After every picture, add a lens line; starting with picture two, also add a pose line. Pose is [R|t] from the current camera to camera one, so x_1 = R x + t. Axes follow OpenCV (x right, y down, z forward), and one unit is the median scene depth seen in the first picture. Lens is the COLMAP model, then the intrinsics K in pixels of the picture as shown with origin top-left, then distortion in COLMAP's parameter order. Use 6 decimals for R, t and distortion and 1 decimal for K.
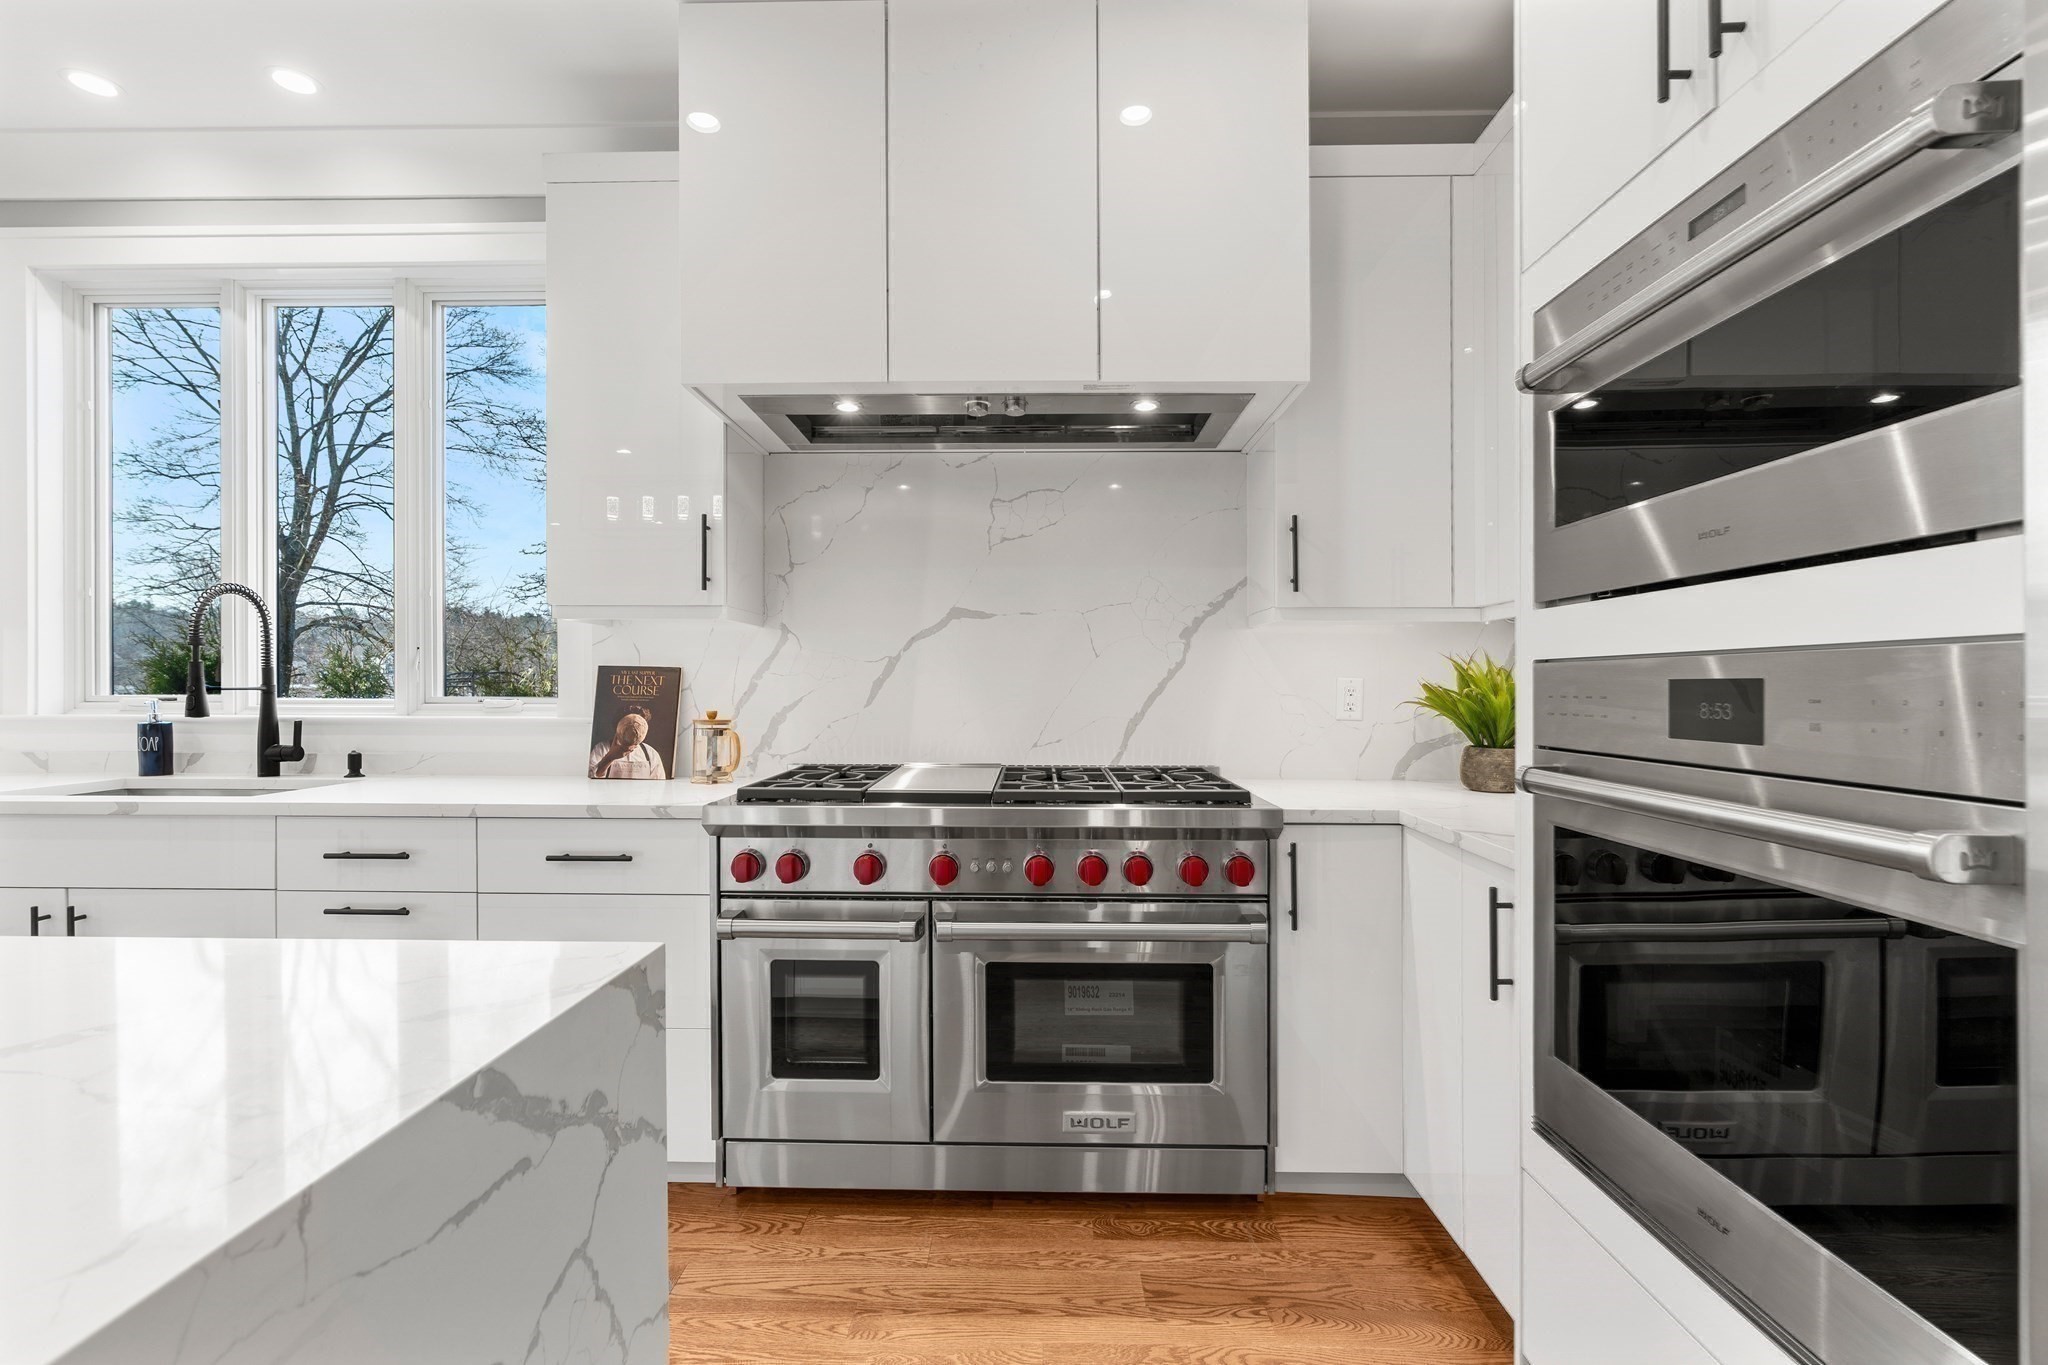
lens RADIAL K [[931.3, 0, 1021.7], [0, 931.3, 684.7], [0, 0, 1]] dist [-0.004301, 0.000161]
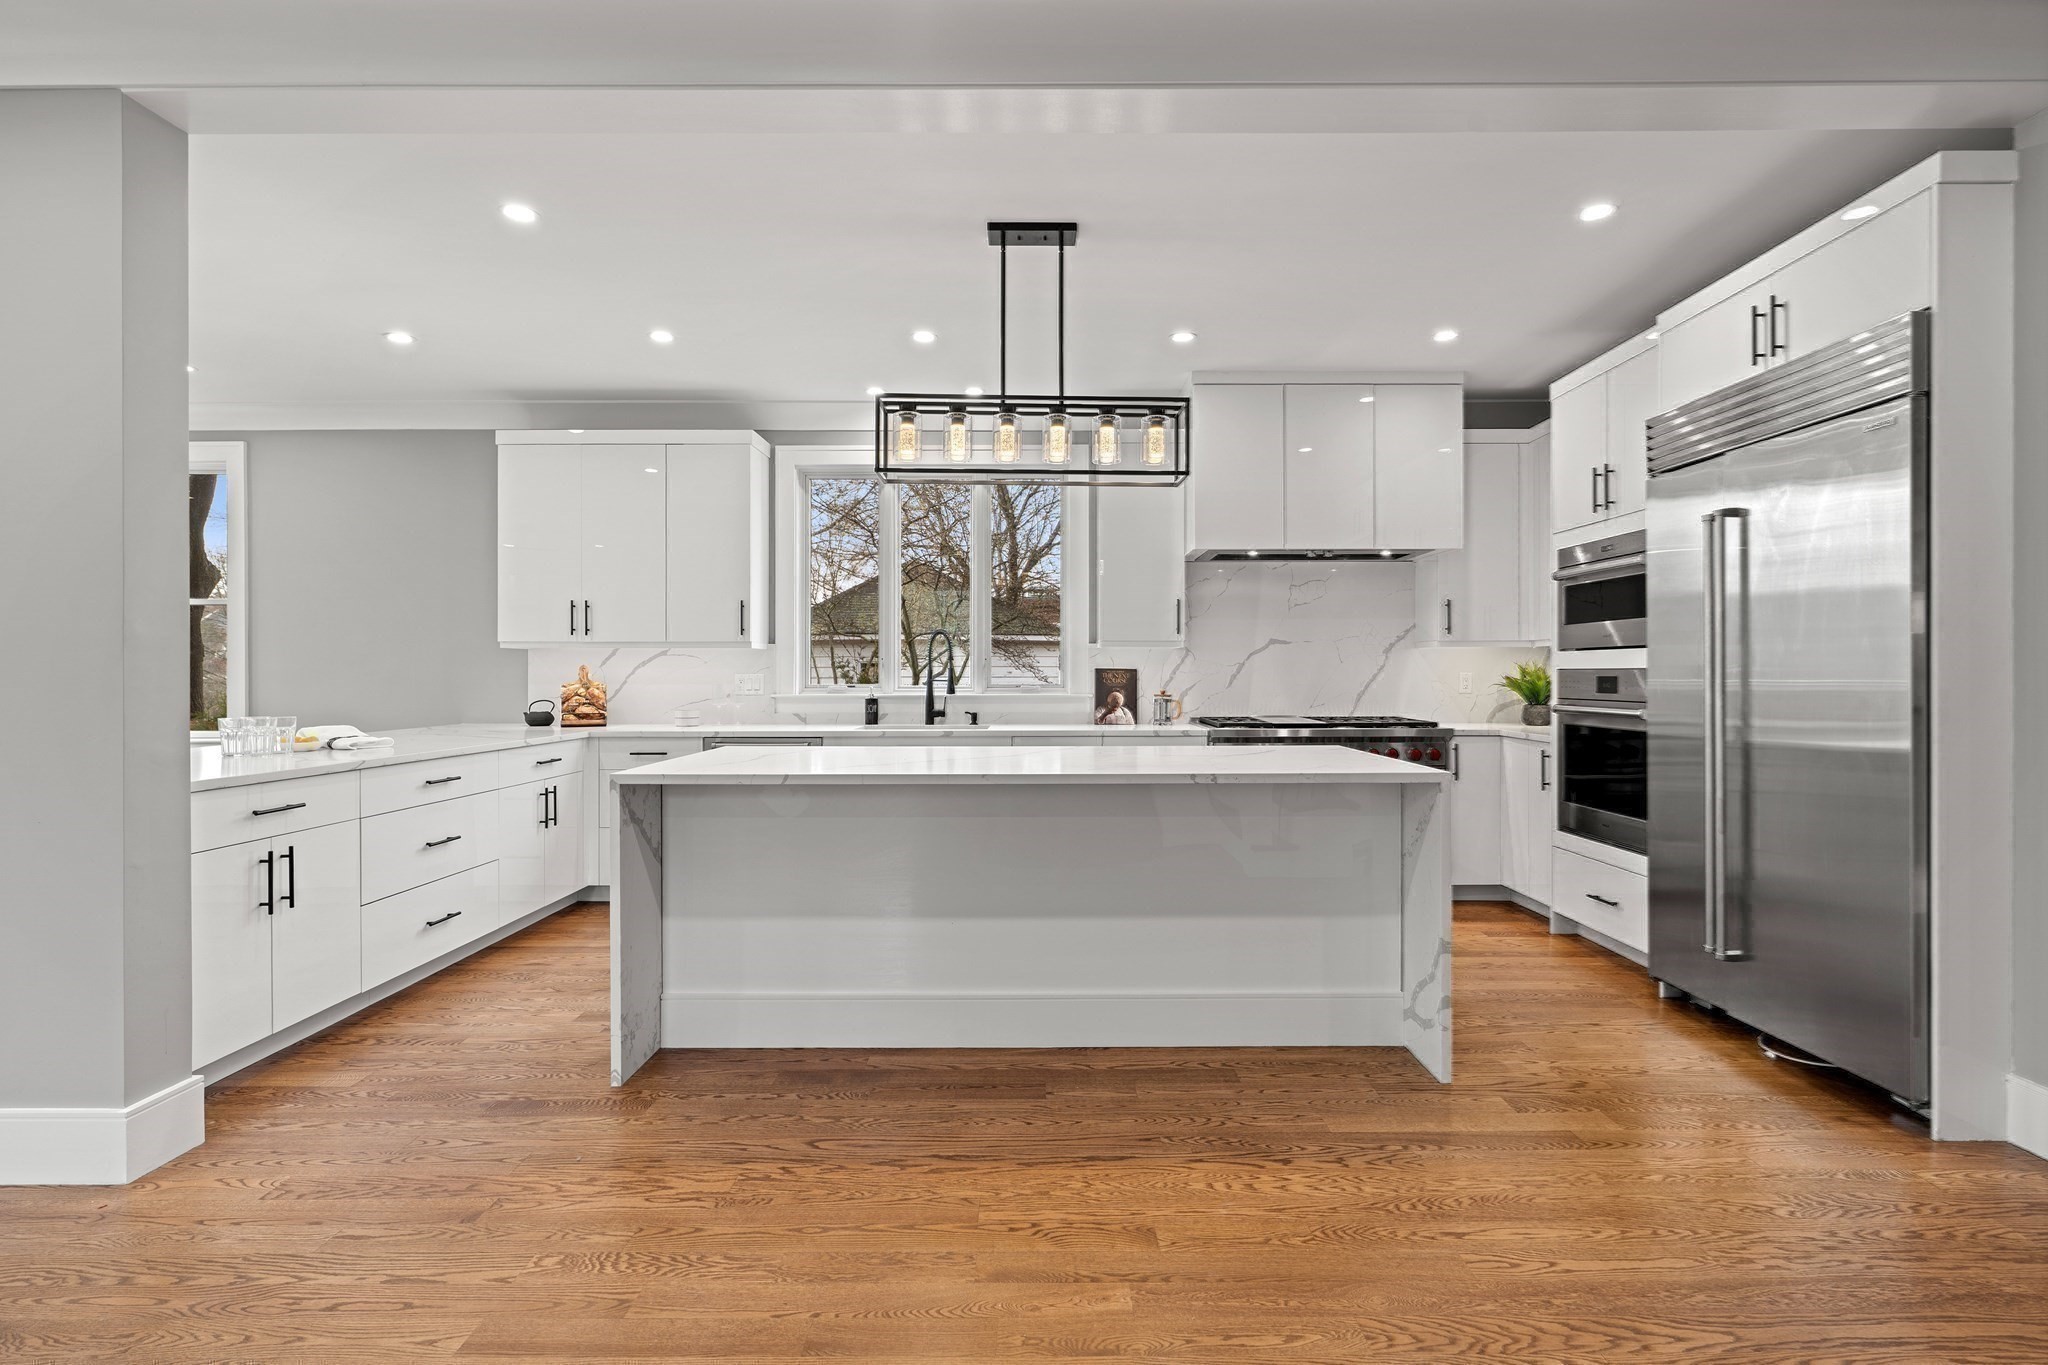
lens RADIAL K [[1008.1, 0, 1025.9], [0, 1008.1, 679.9], [0, 0, 1]] dist [0.002155, -0.000028]
pose [[0.999726, -0.004924, 0.022868, -0.745717], [0.004724, 0.999950, 0.008768, -0.017504], [-0.022910, -0.008657, 0.999700, -1.332279]]
